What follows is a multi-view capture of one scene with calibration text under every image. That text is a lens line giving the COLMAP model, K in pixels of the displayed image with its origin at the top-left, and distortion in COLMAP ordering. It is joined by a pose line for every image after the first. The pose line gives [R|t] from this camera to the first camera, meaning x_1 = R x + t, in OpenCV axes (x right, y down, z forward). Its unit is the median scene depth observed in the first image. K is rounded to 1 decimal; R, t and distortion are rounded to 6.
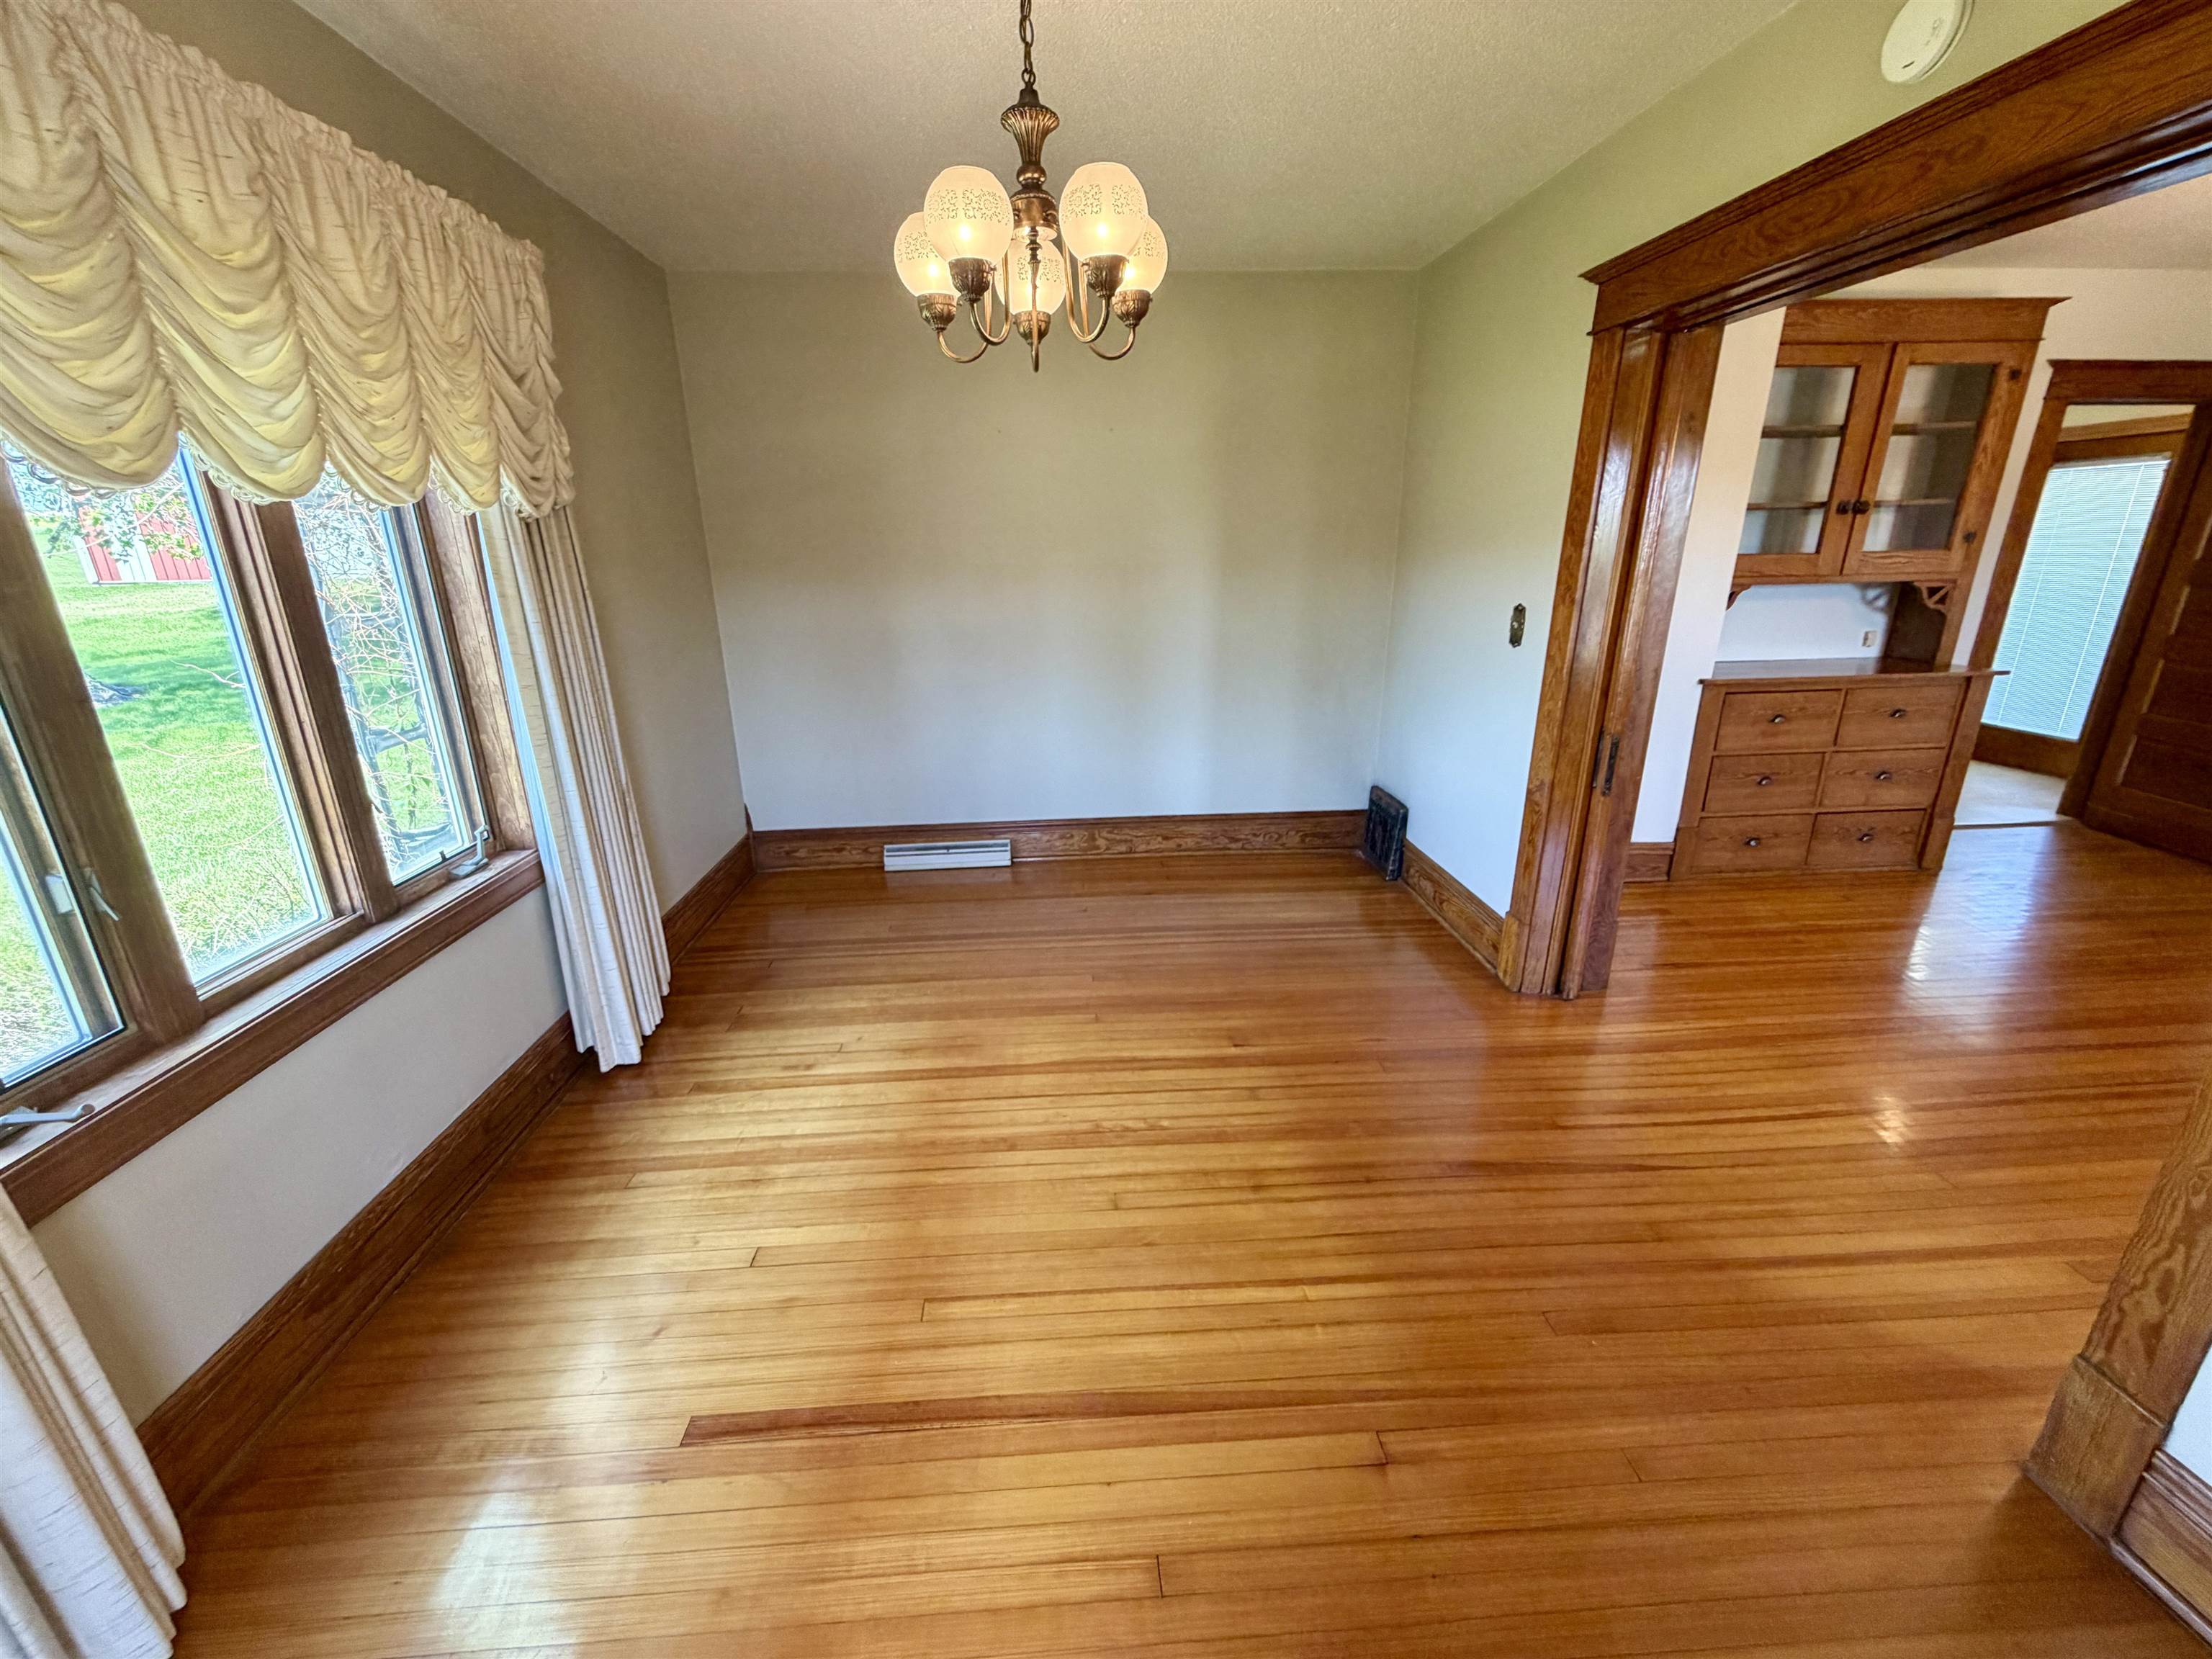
lens RADIAL K [[881.8, 0, 1095.5], [0, 881.8, 832.3], [0, 0, 1]] dist [-0.000623, -0.000349]
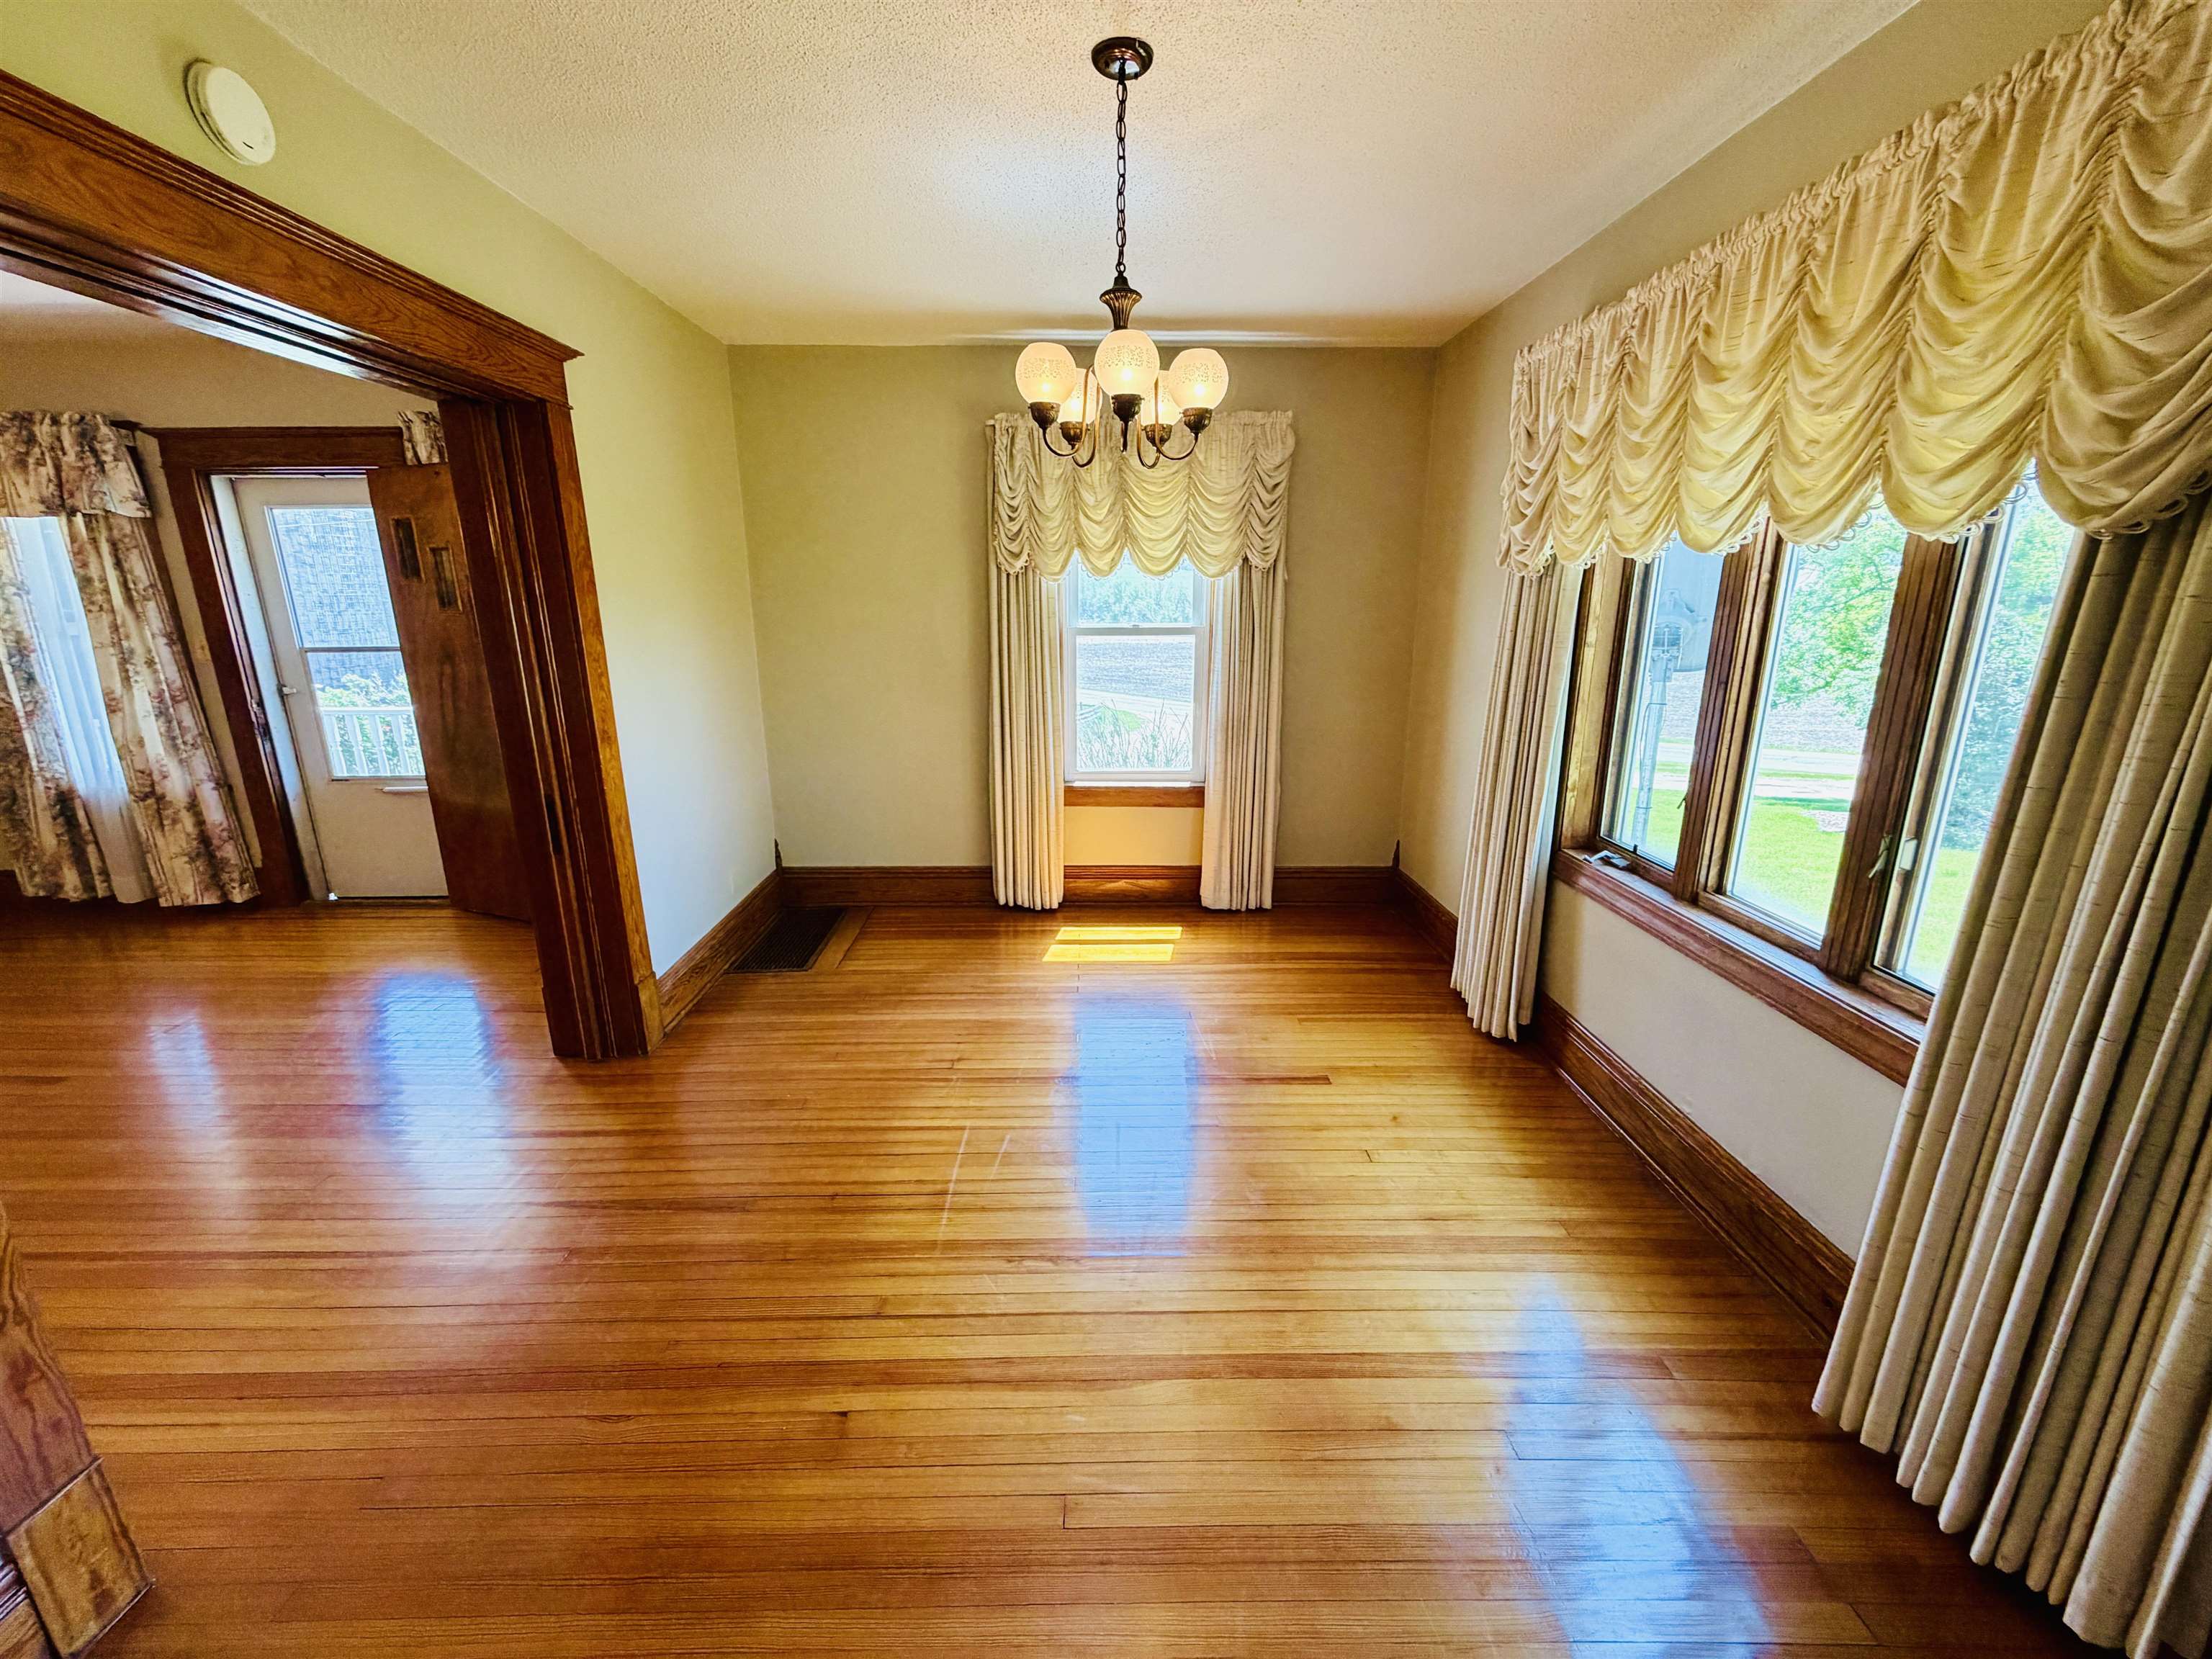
lens RADIAL K [[881.8, 0, 1100.1], [0, 881.8, 829.6], [0, 0, 1]] dist [-0.000623, -0.000349]
pose [[-0.998754, 0.008319, 0.049207, -0.035686], [0.033606, 0.841060, 0.539897, -0.299981], [-0.036895, 0.540878, -0.840291, 0.918889]]
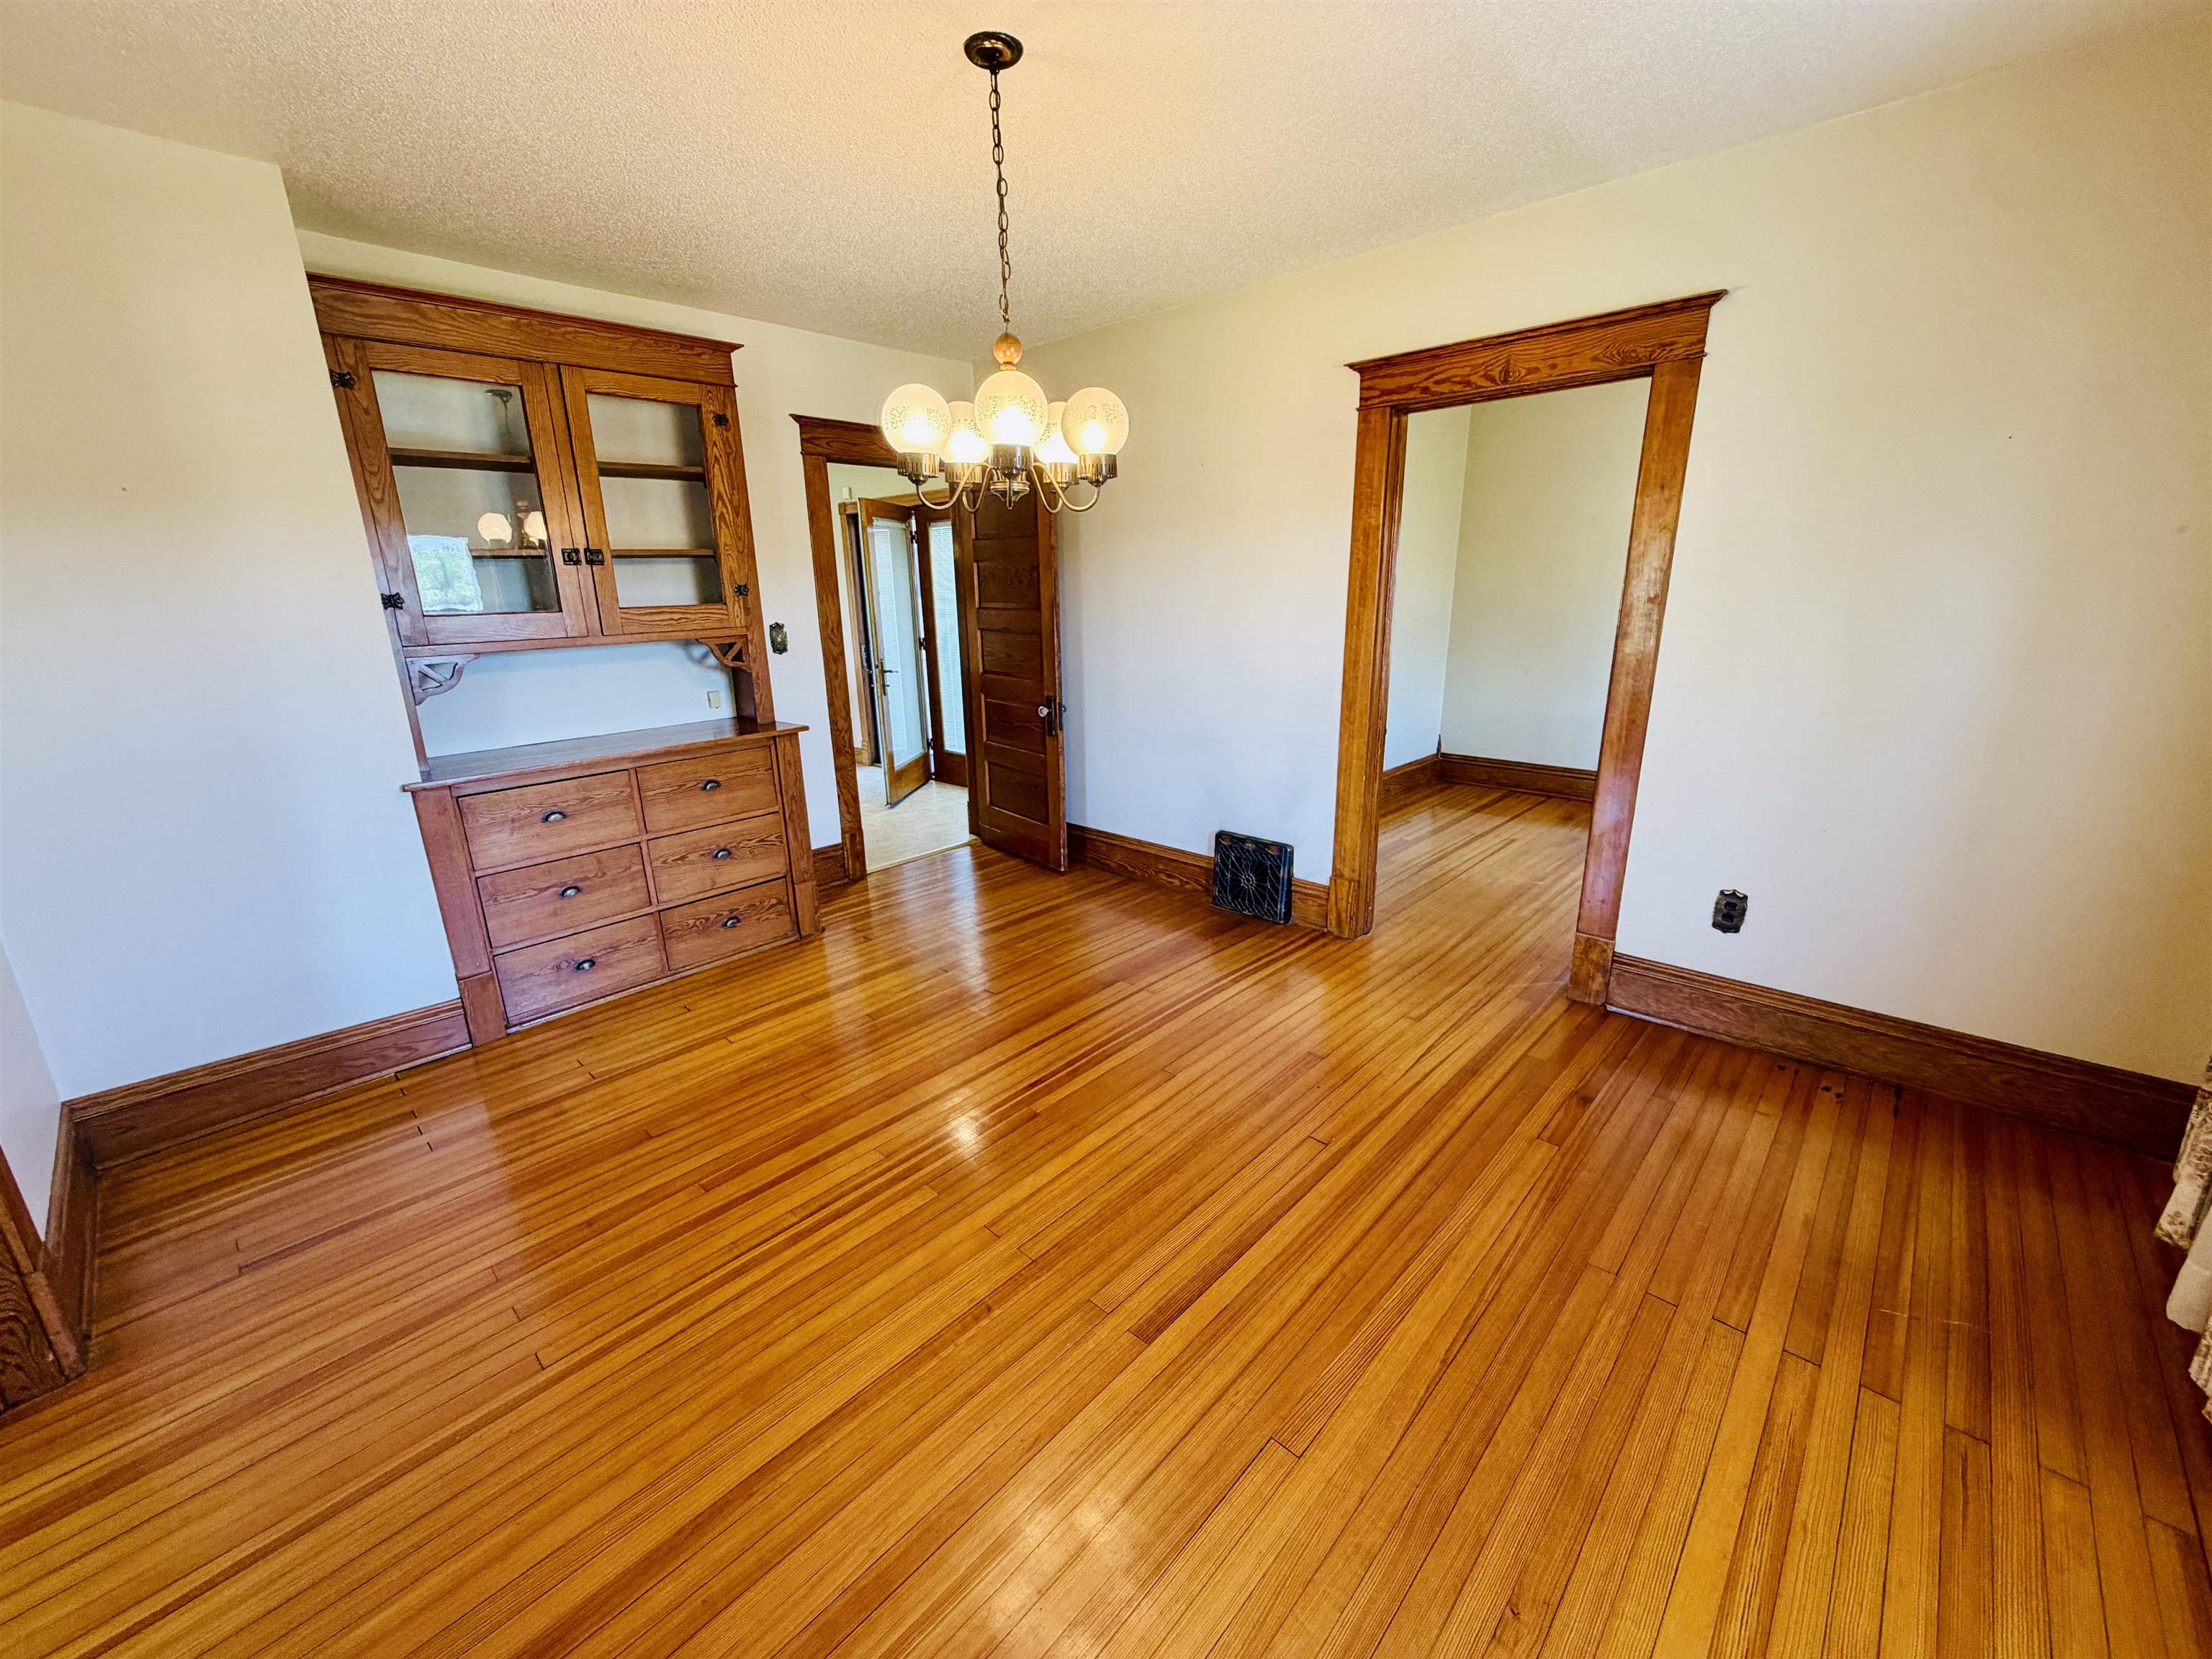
lens RADIAL K [[881.8, 0, 1103.3], [0, 881.8, 830.0], [0, 0, 1]] dist [-0.000623, -0.000349]
pose [[0.727497, -0.185621, 0.660525, 0.601012], [0.219564, 0.975067, 0.032187, -0.032228], [-0.650031, 0.121612, 0.750114, 0.077482]]
